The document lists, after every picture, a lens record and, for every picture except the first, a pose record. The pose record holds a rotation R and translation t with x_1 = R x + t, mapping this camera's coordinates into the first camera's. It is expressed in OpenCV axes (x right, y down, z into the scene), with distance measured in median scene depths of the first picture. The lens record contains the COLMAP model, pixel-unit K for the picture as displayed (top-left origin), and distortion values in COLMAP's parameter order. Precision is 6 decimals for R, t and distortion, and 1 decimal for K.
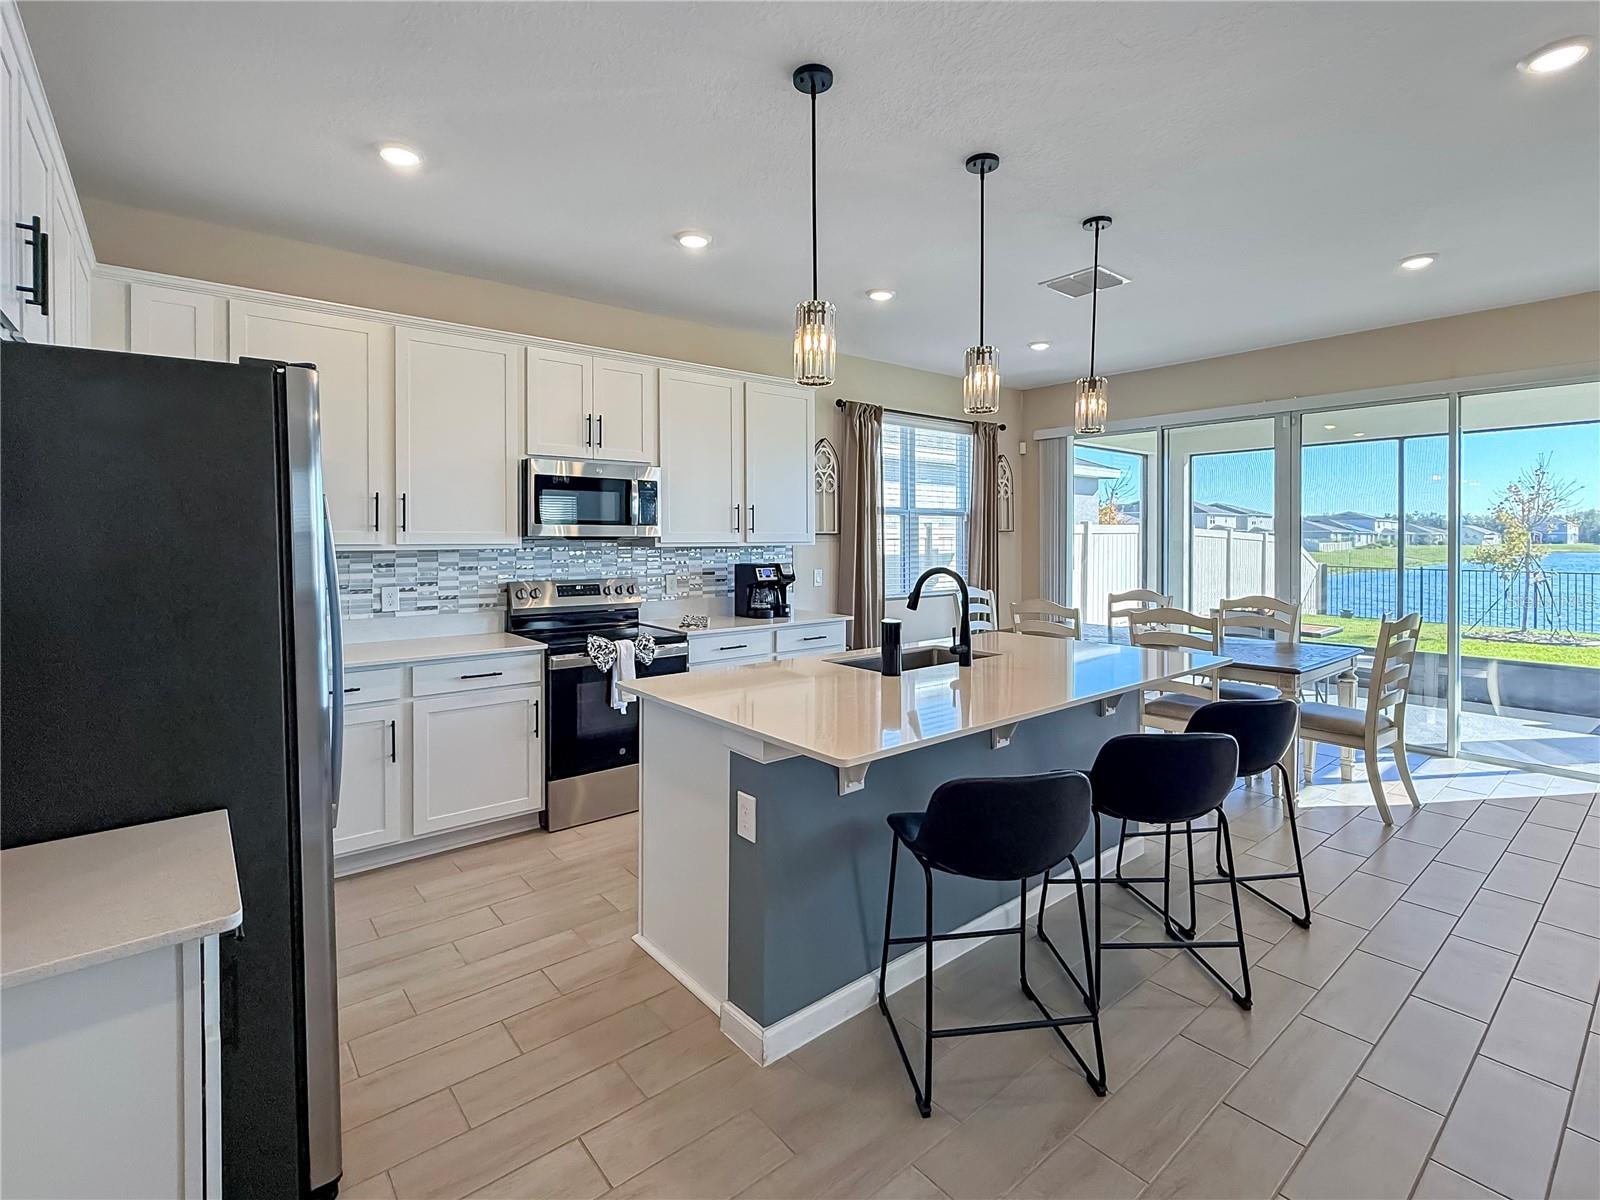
lens RADIAL K [[751.1, 0, 800.1], [0, 751.1, 550.6], [0, 0, 1]] dist [-0.001172, -0.000459]
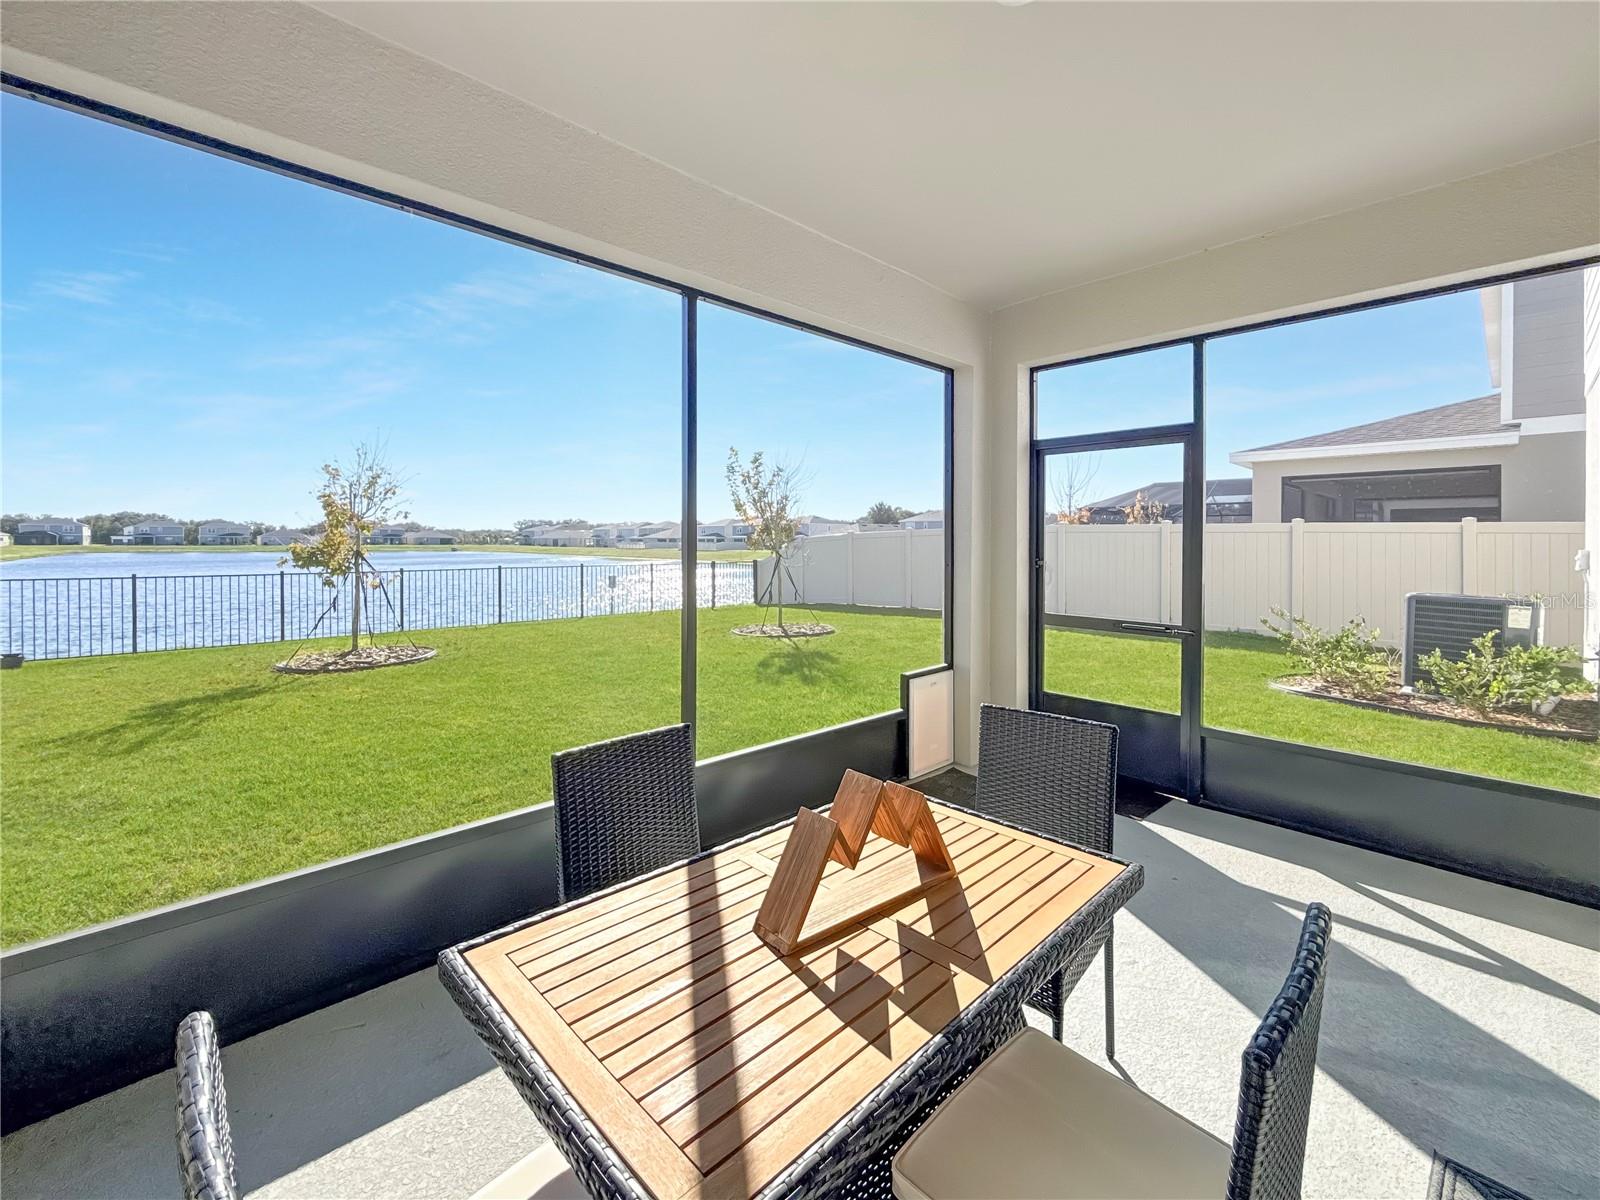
lens RADIAL K [[661.6, 0, 800.1], [0, 661.6, 543.4], [0, 0, 1]] dist [-0.000212, 0.000003]
pose [[-0.063198, -0.002562, 0.997998, 0.636483], [0.013468, 0.999903, 0.003420, -0.001558], [-0.997910, 0.013657, -0.063157, 1.515951]]
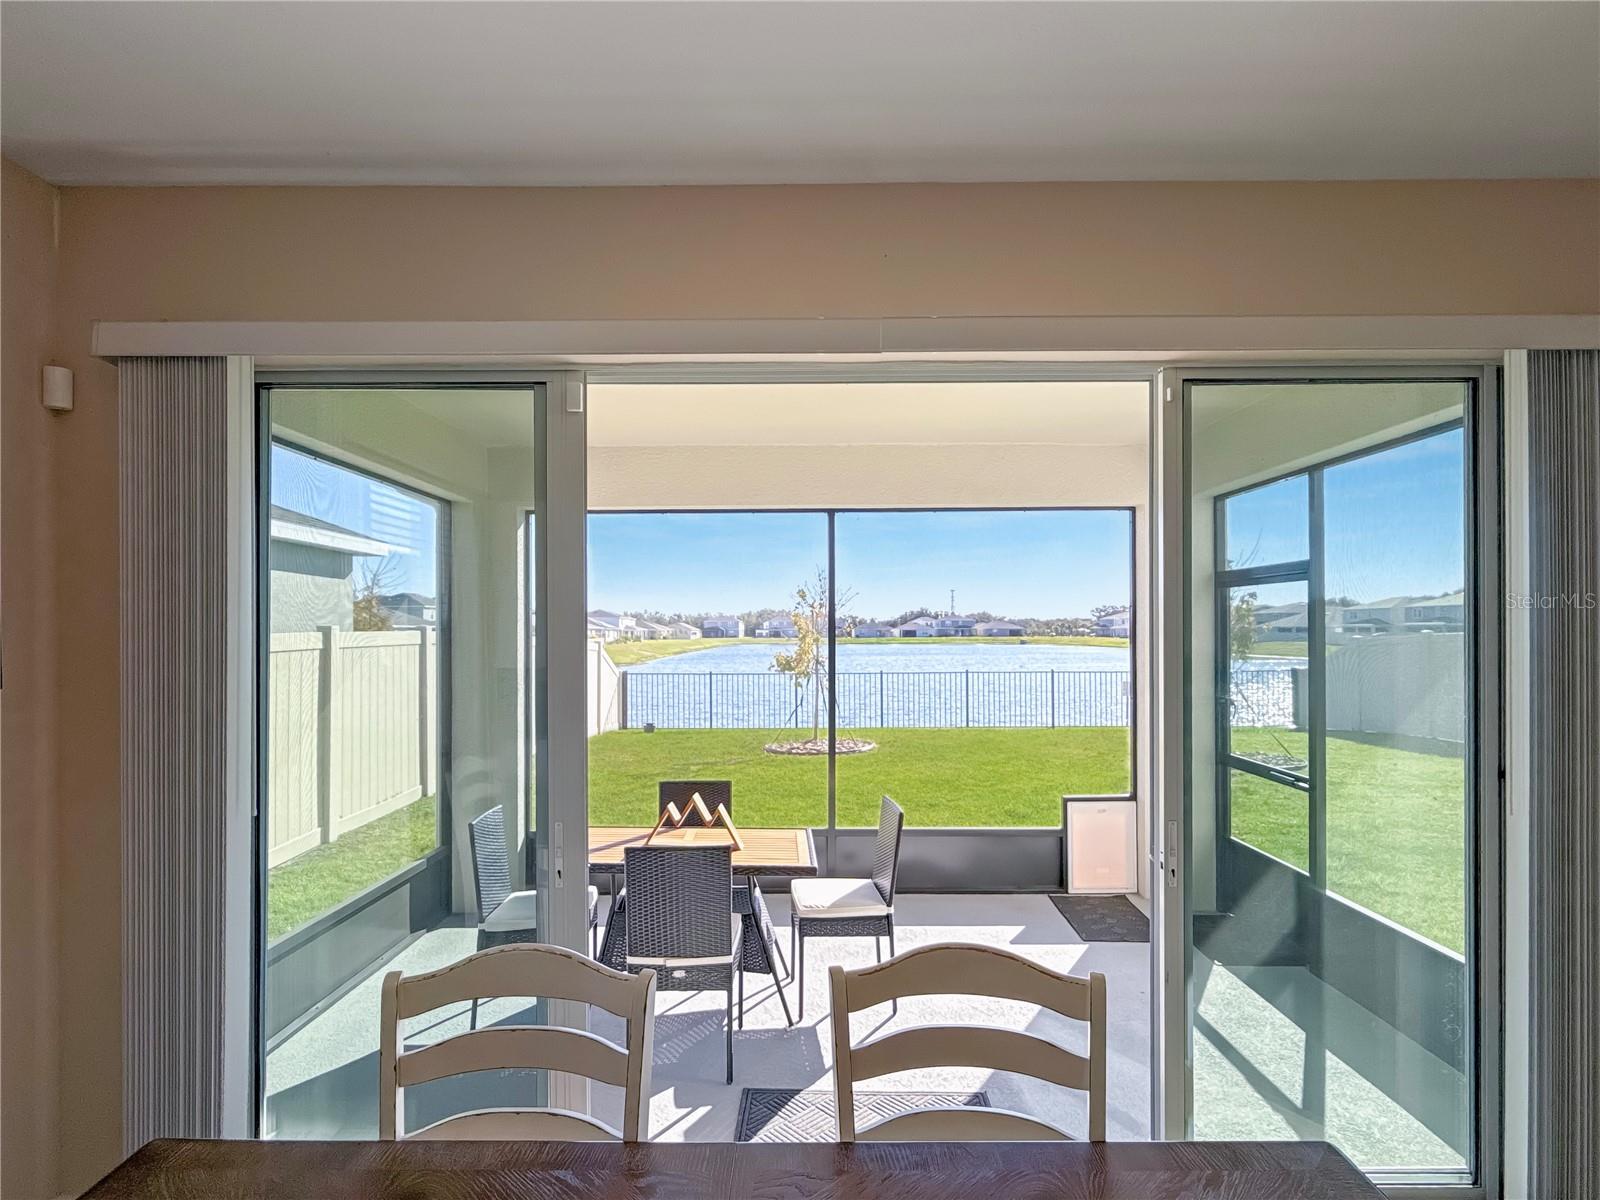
lens RADIAL K [[815.1, 0, 801.5], [0, 815.1, 625.0], [0, 0, 1]] dist [0.001169, 0.000190]
pose [[0.637220, 0.004011, 0.770672, 0.355707], [0.017032, 0.999669, -0.019285, -0.054432], [-0.770494, 0.025415, 0.636941, 0.883049]]
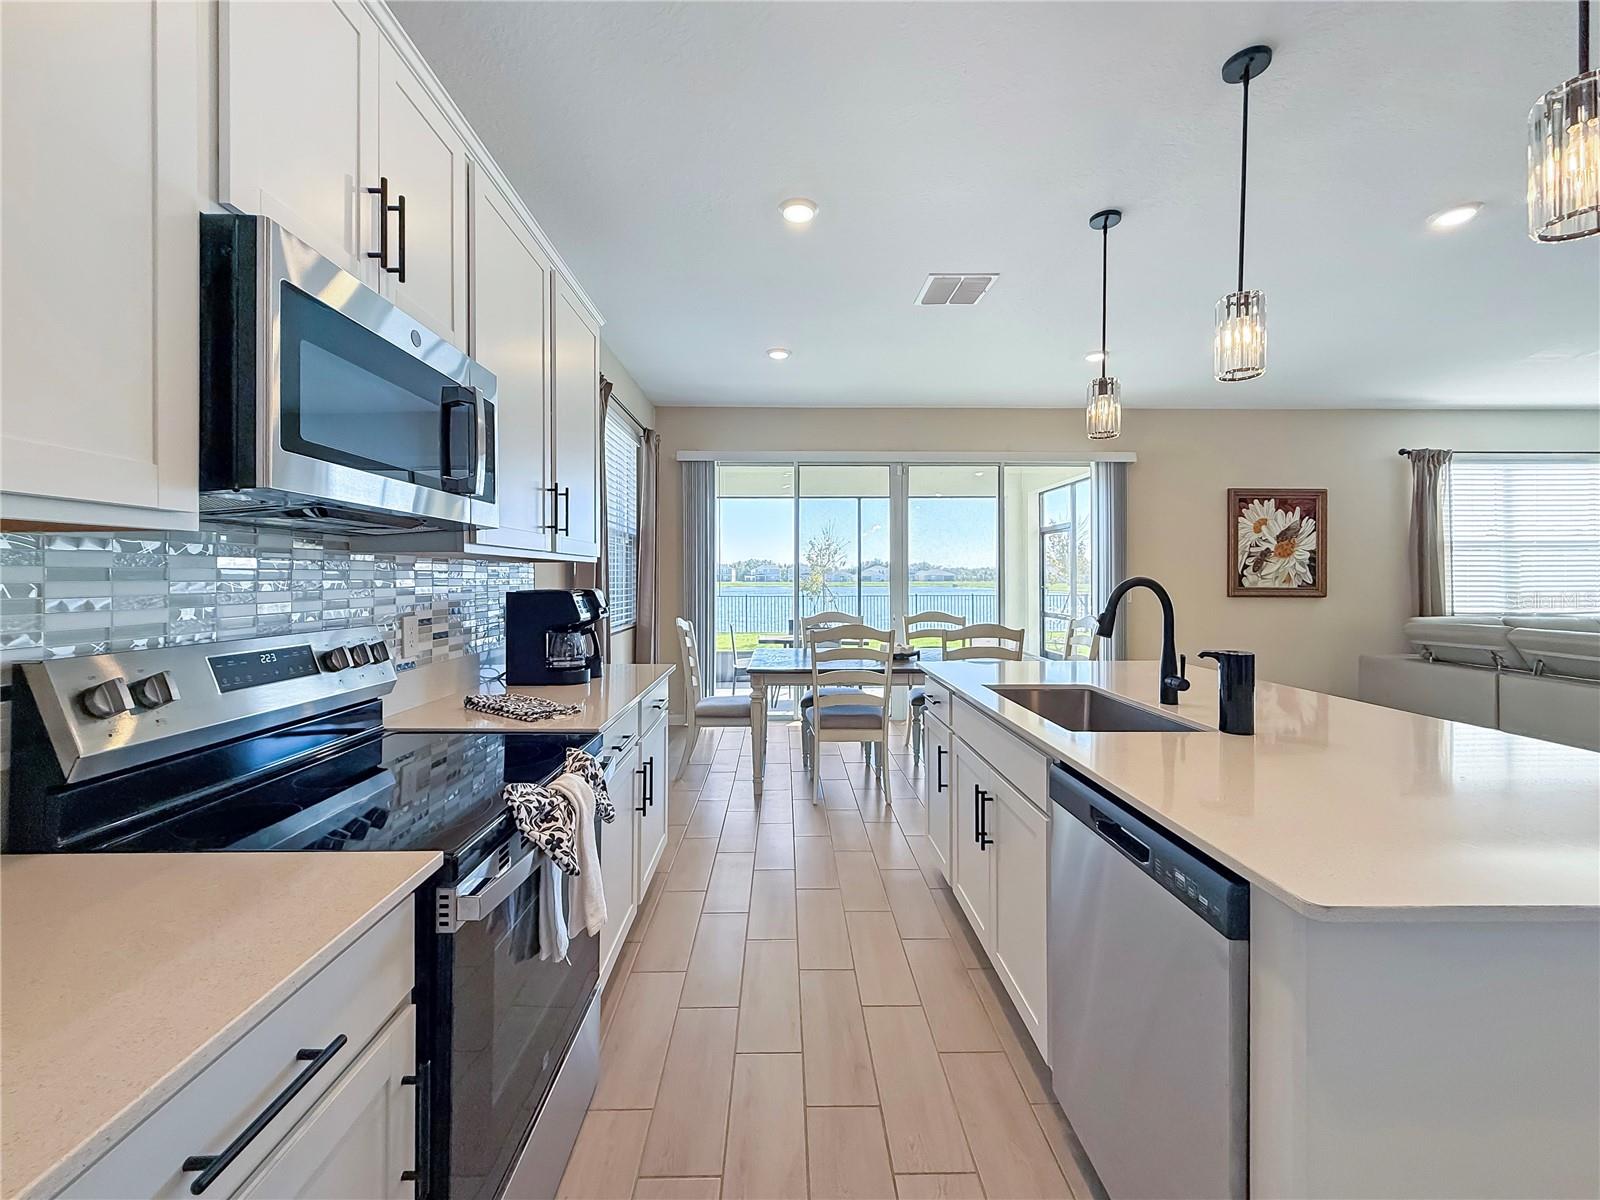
lens RADIAL K [[650.3, 0, 789.7], [0, 650.3, 574.6], [0, 0, 1]] dist [-0.000304, -0.000129]
pose [[0.624413, 0.003622, 0.781086, -0.342489], [0.013916, 0.999779, -0.015762, 0.015759], [-0.780971, 0.020712, 0.624224, 0.555849]]
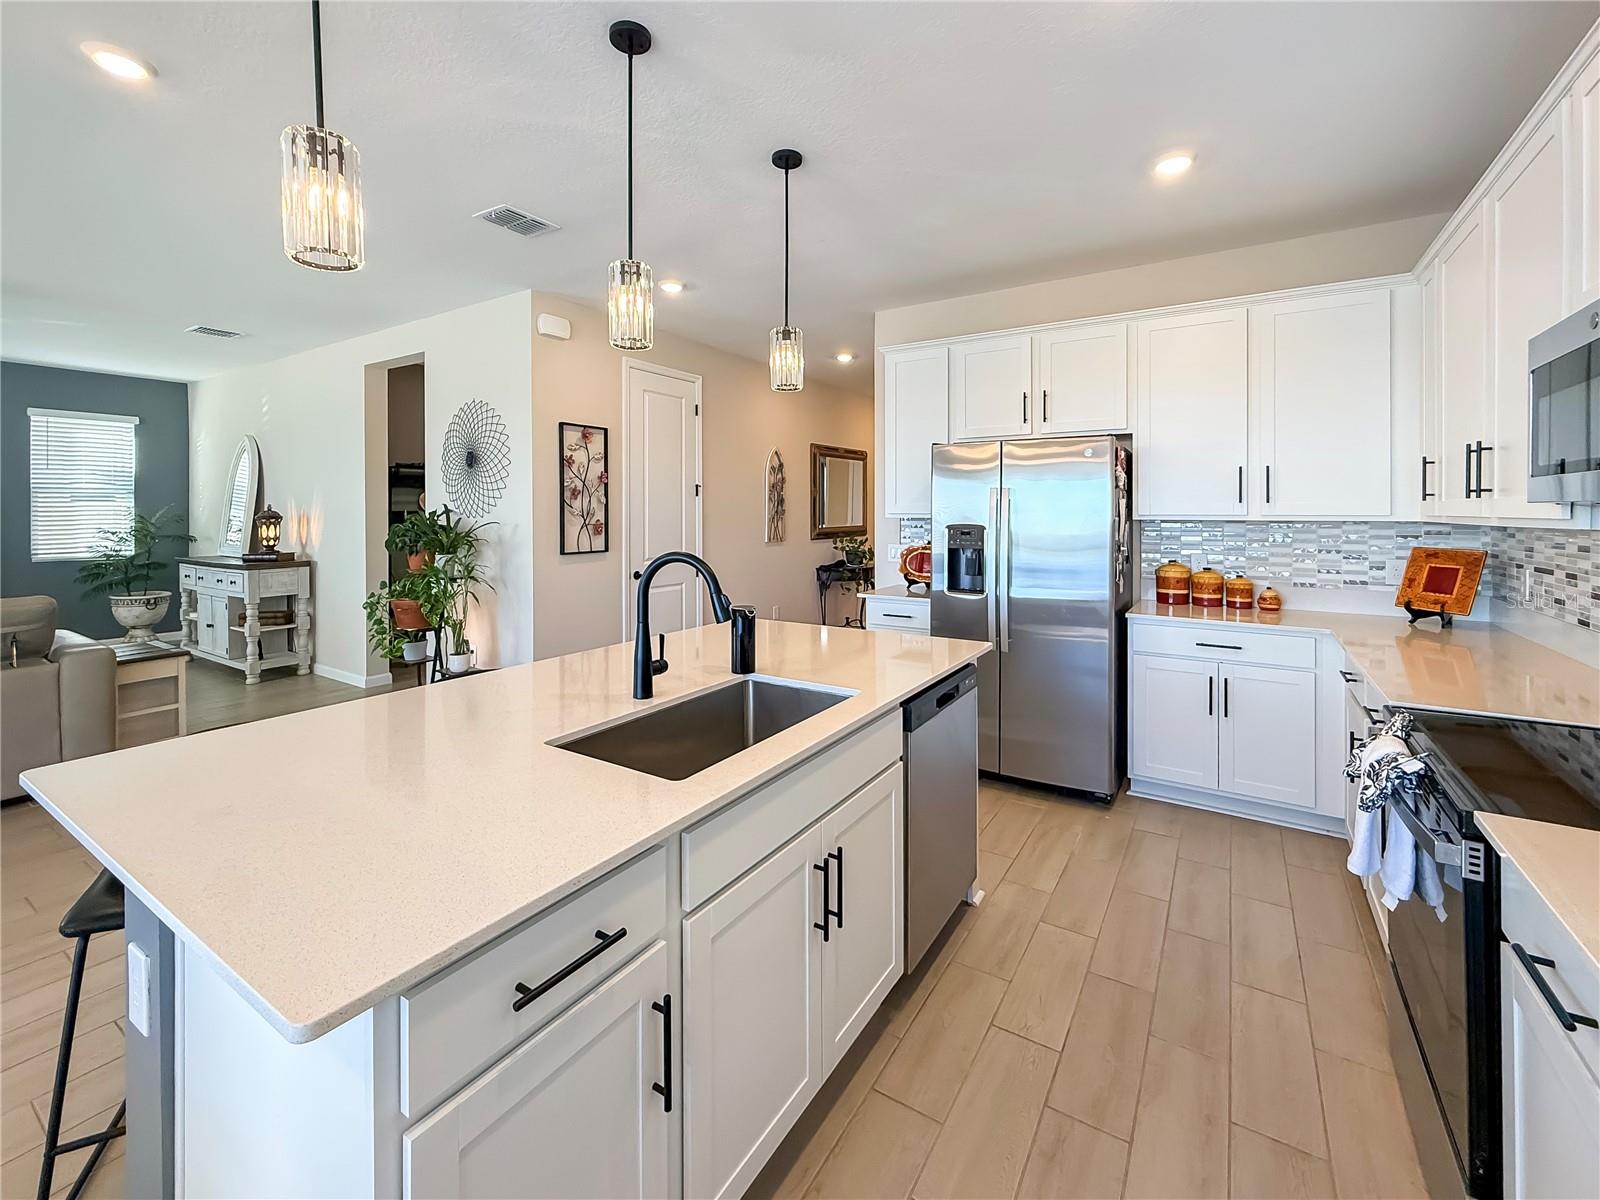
lens RADIAL K [[672.7, 0, 805.9], [0, 672.7, 510.9], [0, 0, 1]] dist [-0.001563, -0.000308]
pose [[-0.949653, -0.000151, -0.313305, 0.167970], [-0.005627, 0.999847, 0.016572, -0.014725], [0.313254, 0.017501, -0.949508, 1.010012]]
